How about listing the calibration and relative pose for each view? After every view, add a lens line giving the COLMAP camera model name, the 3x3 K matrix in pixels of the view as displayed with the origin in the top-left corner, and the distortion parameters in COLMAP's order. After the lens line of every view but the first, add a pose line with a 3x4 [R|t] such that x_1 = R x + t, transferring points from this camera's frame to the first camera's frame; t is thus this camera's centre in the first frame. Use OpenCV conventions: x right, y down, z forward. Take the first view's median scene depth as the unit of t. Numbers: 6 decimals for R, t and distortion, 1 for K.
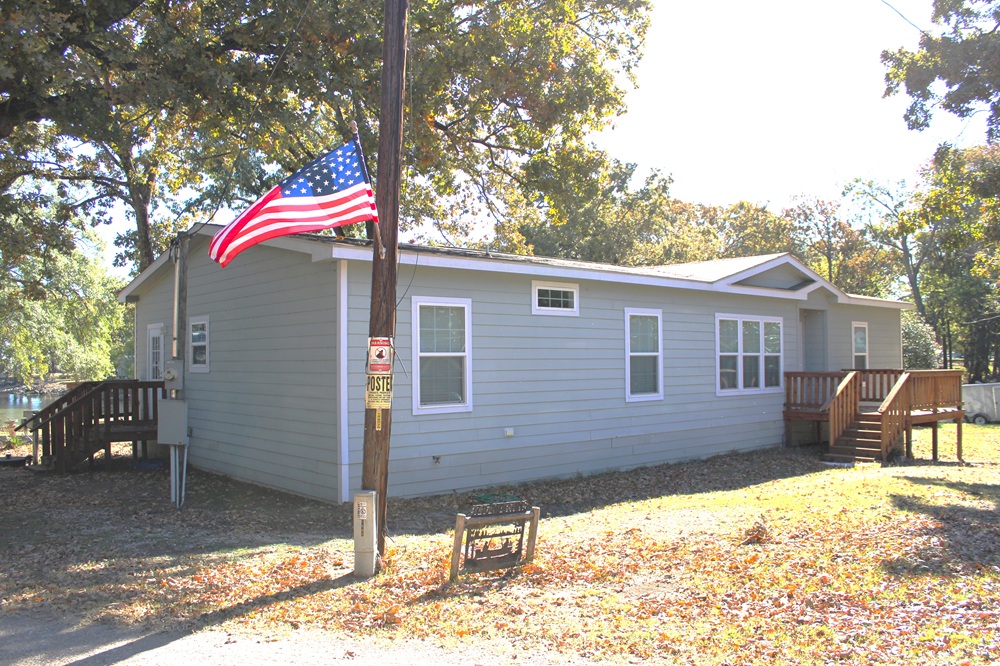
lens RADIAL K [[821.7, 0, 481.7], [0, 821.7, 333.3], [0, 0, 1]] dist [-0.142853, 0.081086]
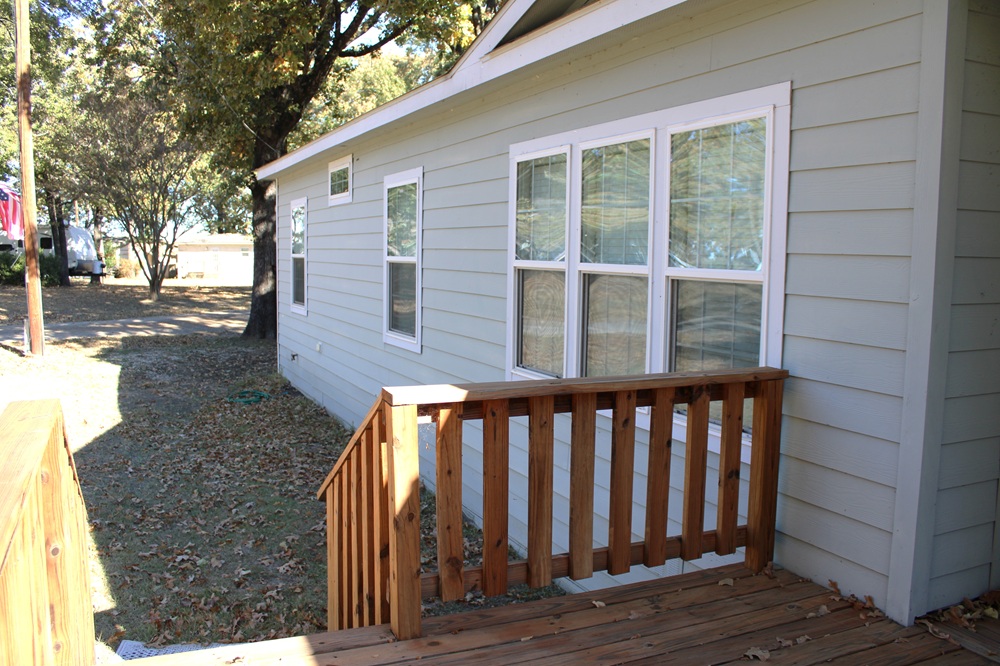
lens RADIAL K [[821.7, 0, 481.7], [0, 821.7, 333.3], [0, 0, 1]] dist [-0.142853, 0.081086]
pose [[-0.295291, 0.092002, -0.950967, 0.661450], [0.015666, 0.995685, 0.091464, 0.023955], [0.955279, 0.012111, -0.295459, 1.173556]]
